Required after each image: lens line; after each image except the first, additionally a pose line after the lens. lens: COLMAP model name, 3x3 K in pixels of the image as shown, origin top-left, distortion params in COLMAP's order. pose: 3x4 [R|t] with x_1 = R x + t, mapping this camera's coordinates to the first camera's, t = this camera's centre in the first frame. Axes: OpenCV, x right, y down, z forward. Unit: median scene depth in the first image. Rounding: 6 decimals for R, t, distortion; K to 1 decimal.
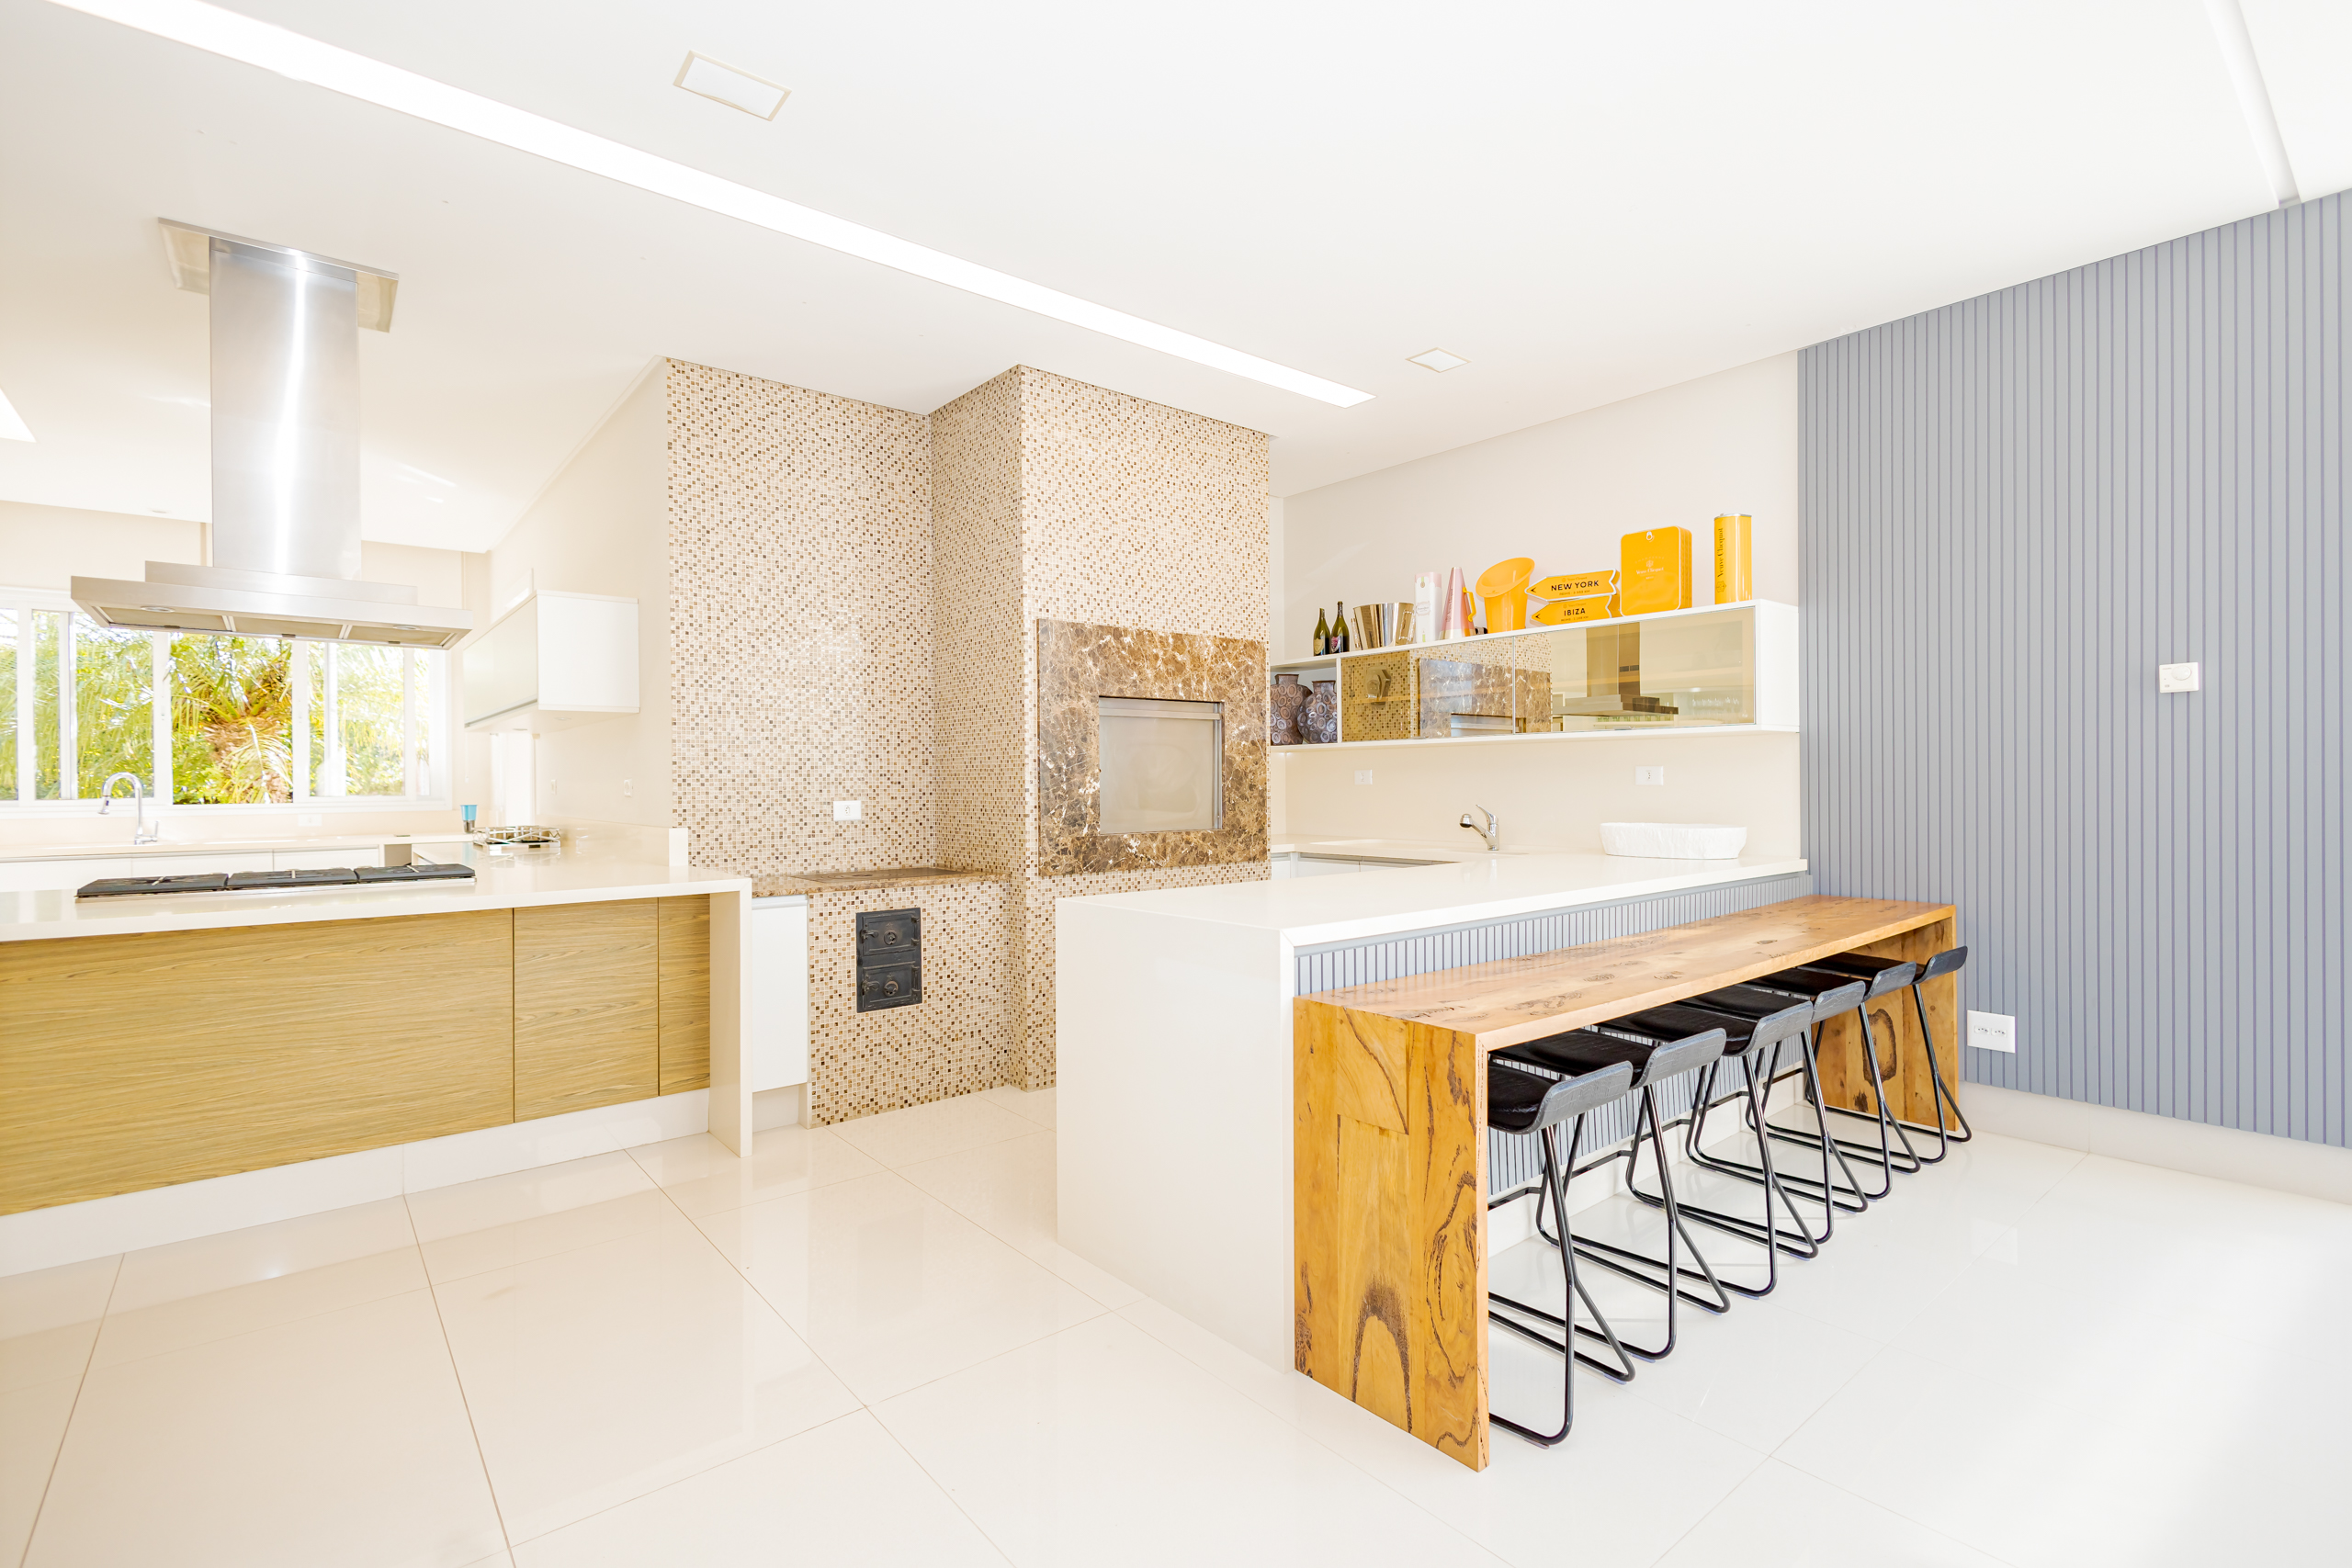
lens RADIAL K [[1073.0, 0, 1171.5], [0, 1073.0, 782.0], [0, 0, 1]] dist [0.003455, 0.000664]
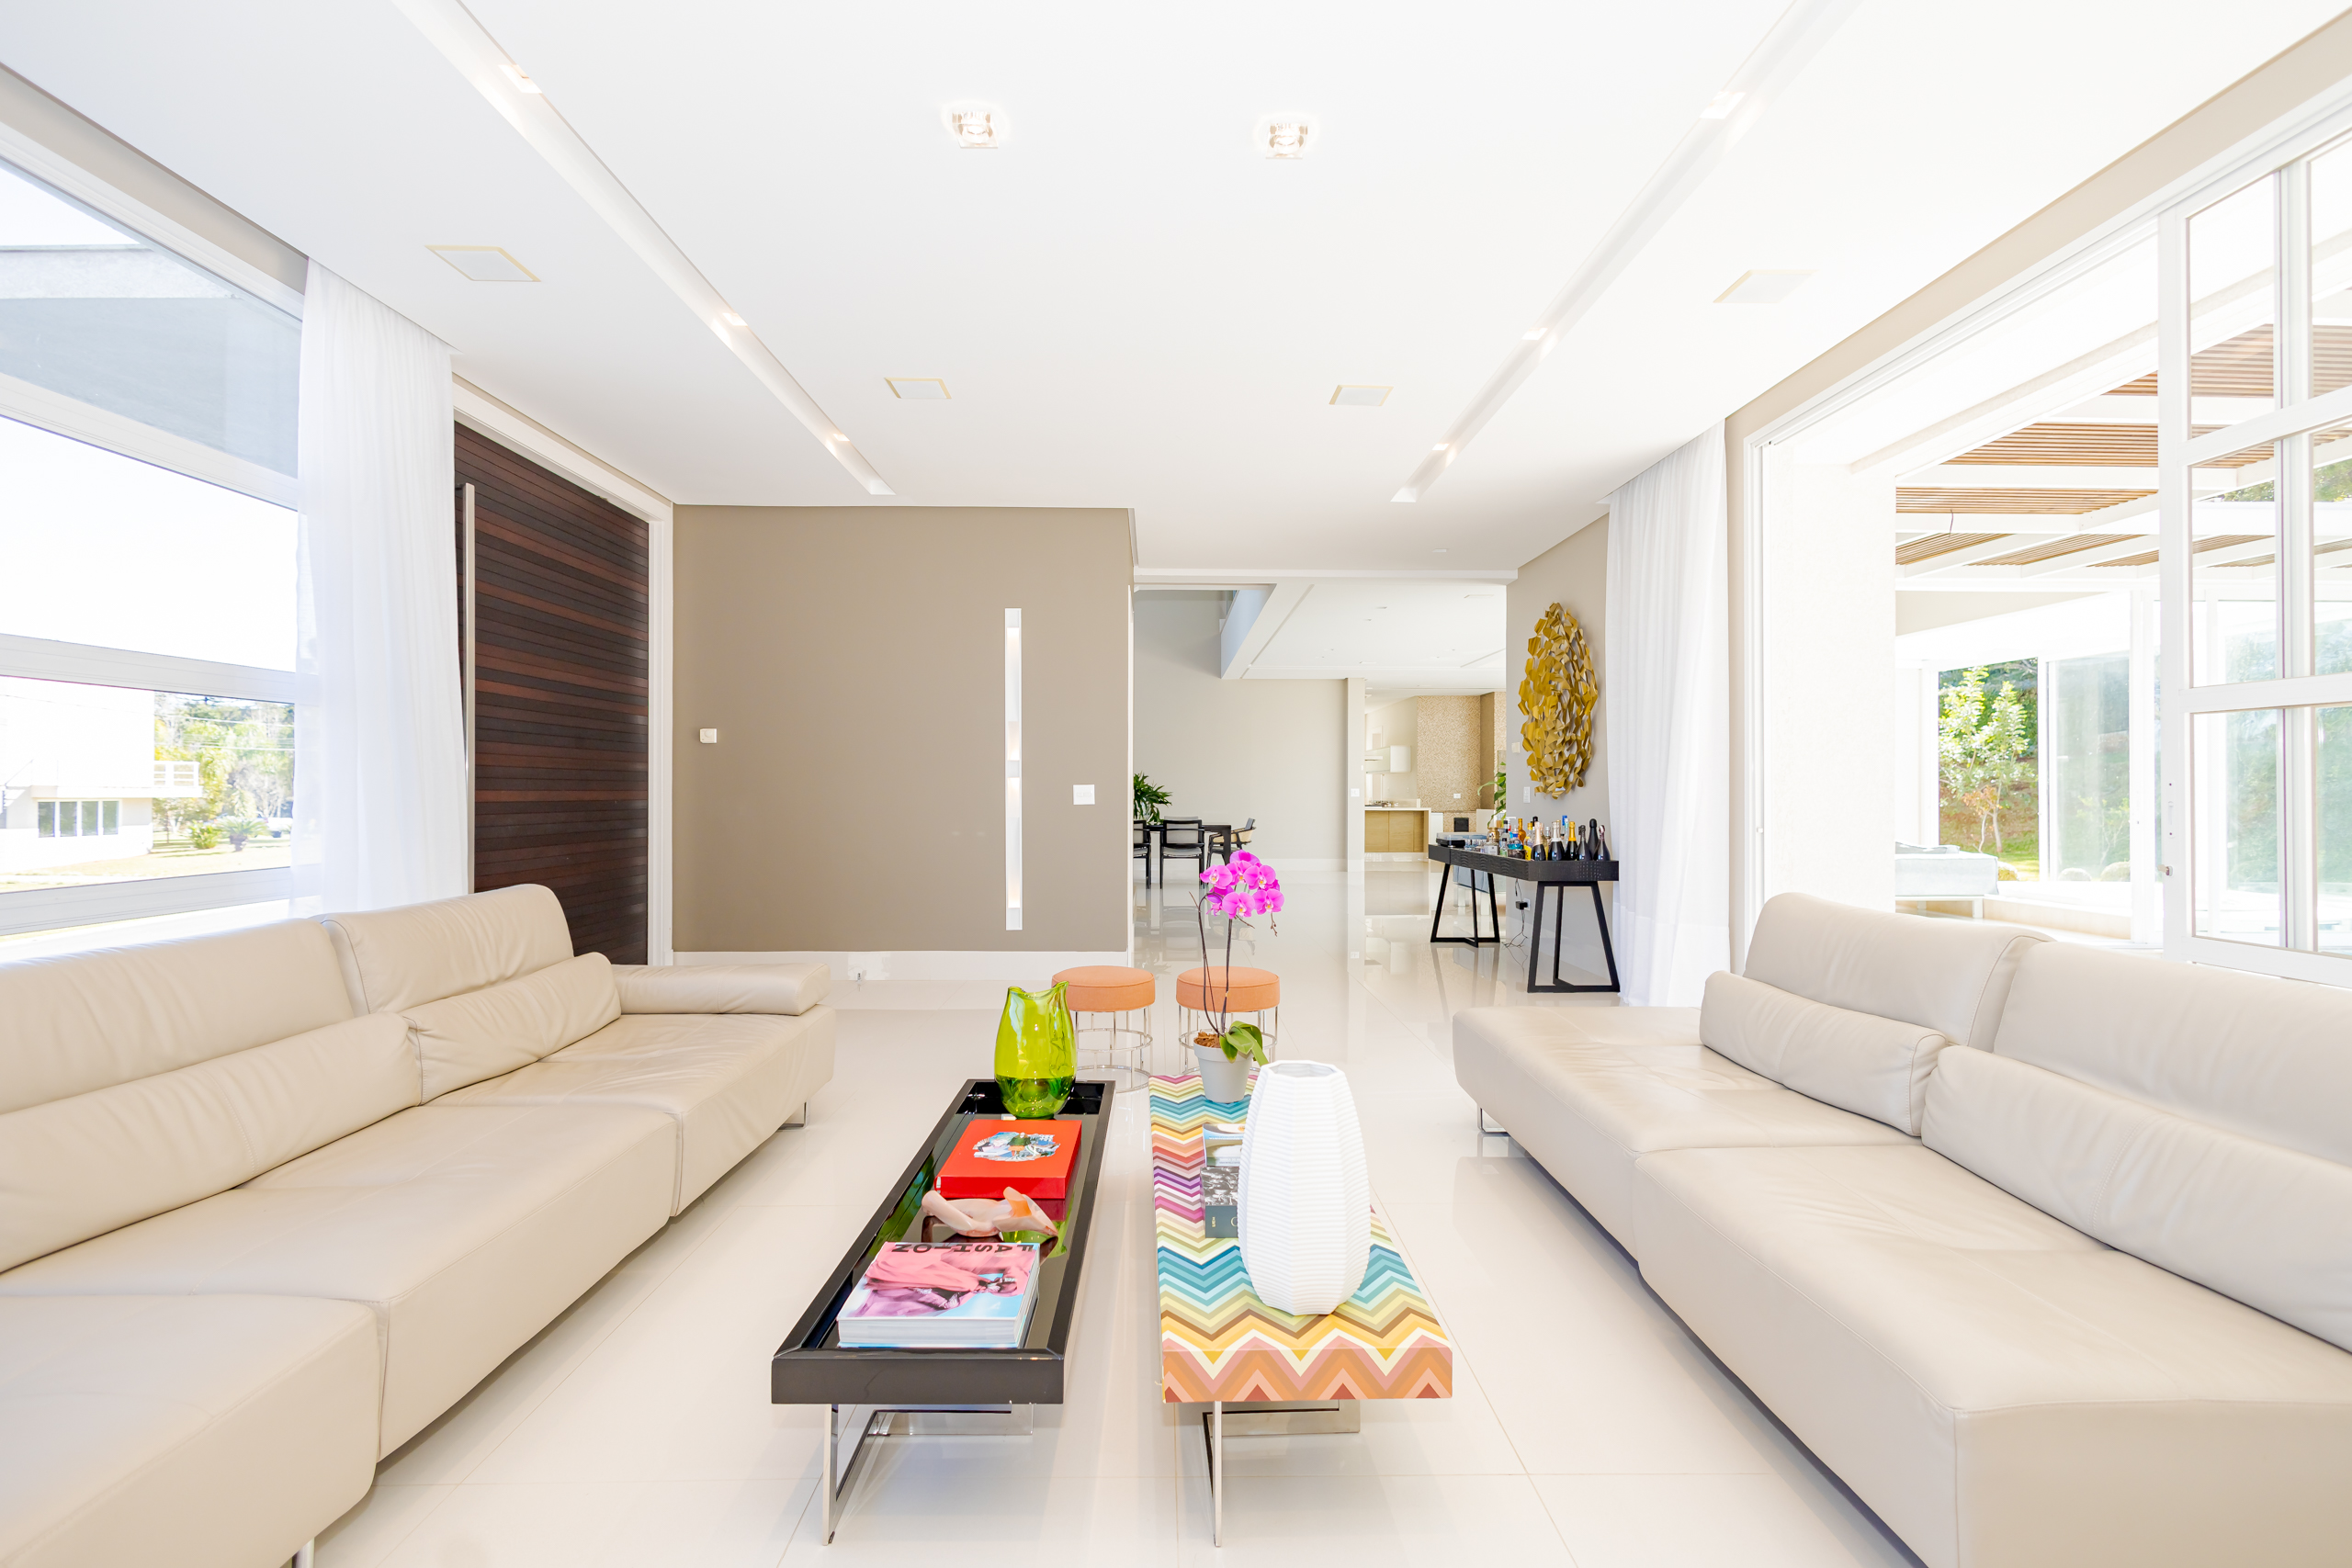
lens RADIAL K [[1073.0, 0, 1171.5], [0, 1073.0, 782.0], [0, 0, 1]] dist [0.003455, 0.000664]
pose [[0.808145, 0.002055, -0.588981, 1.625204], [-0.006357, 0.999966, -0.005235, 0.001348], [0.588950, 0.007975, 0.808130, -3.885182]]
